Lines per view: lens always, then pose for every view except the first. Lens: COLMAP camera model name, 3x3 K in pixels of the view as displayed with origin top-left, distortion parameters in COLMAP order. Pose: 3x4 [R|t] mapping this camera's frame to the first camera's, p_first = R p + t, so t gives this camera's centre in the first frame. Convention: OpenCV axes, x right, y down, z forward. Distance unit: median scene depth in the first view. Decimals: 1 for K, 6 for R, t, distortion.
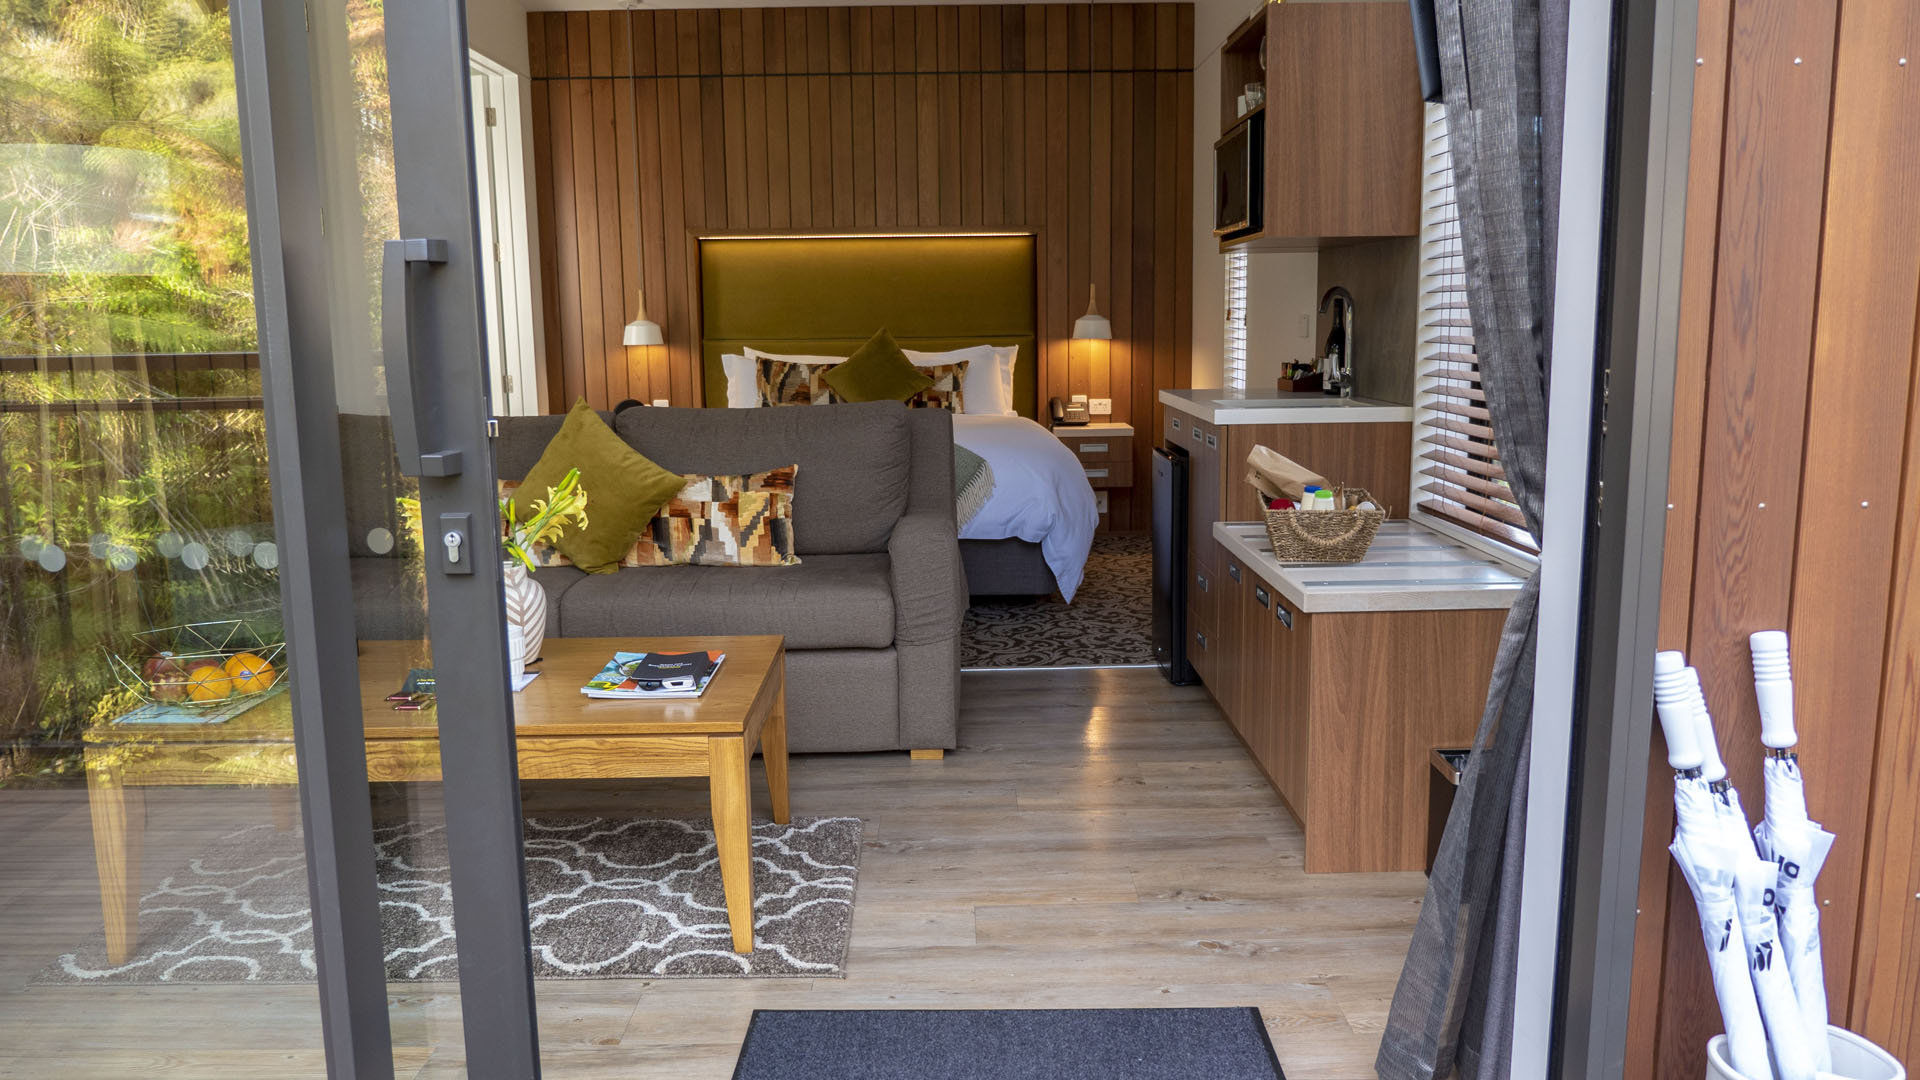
lens RADIAL K [[1438.9, 0, 961.8], [0, 1438.9, 549.3], [0, 0, 1]] dist [-0.008648, 0.000409]
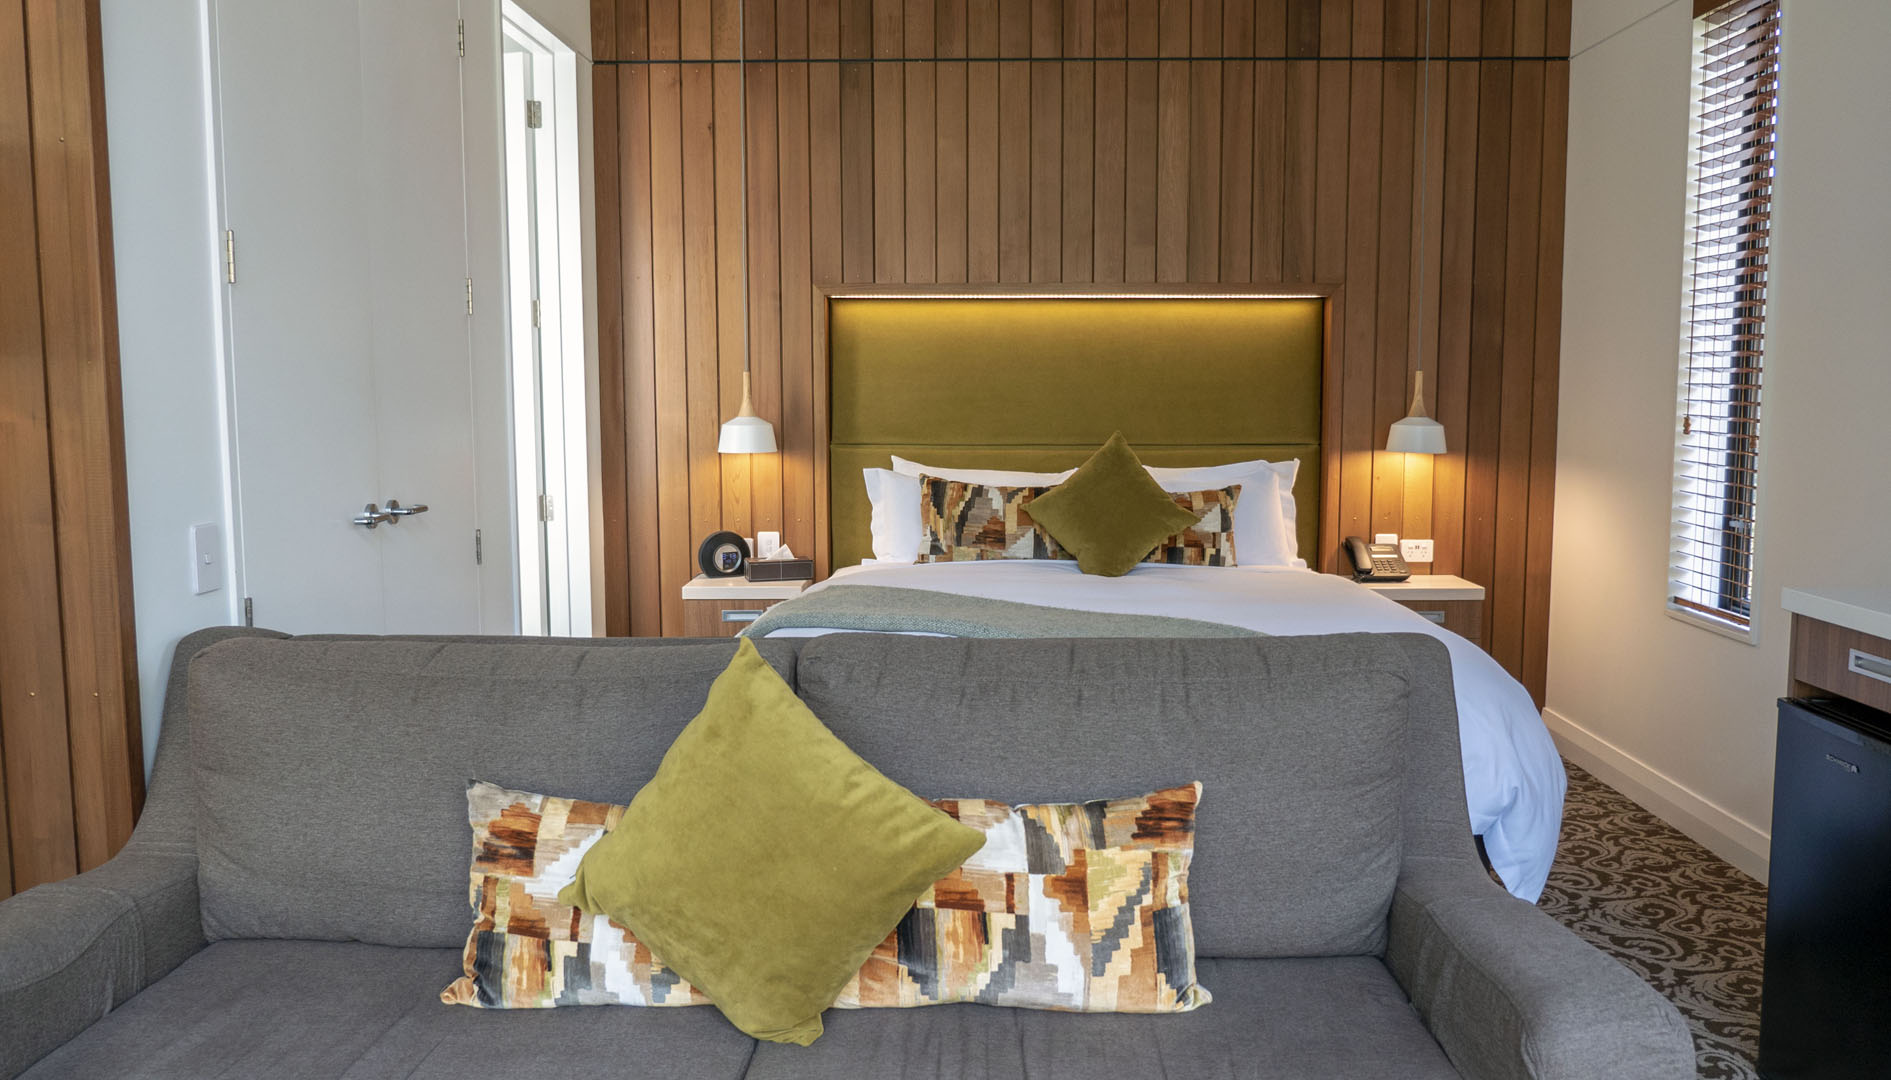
lens RADIAL K [[1511.7, 0, 960.1], [0, 1511.7, 550.9], [0, 0, 1]] dist [-0.001131, -0.003843]
pose [[0.999676, 0.014137, -0.021185, -0.107211], [-0.015163, 0.998682, -0.049043, -0.063491], [0.020464, 0.049348, 0.998572, 0.298845]]
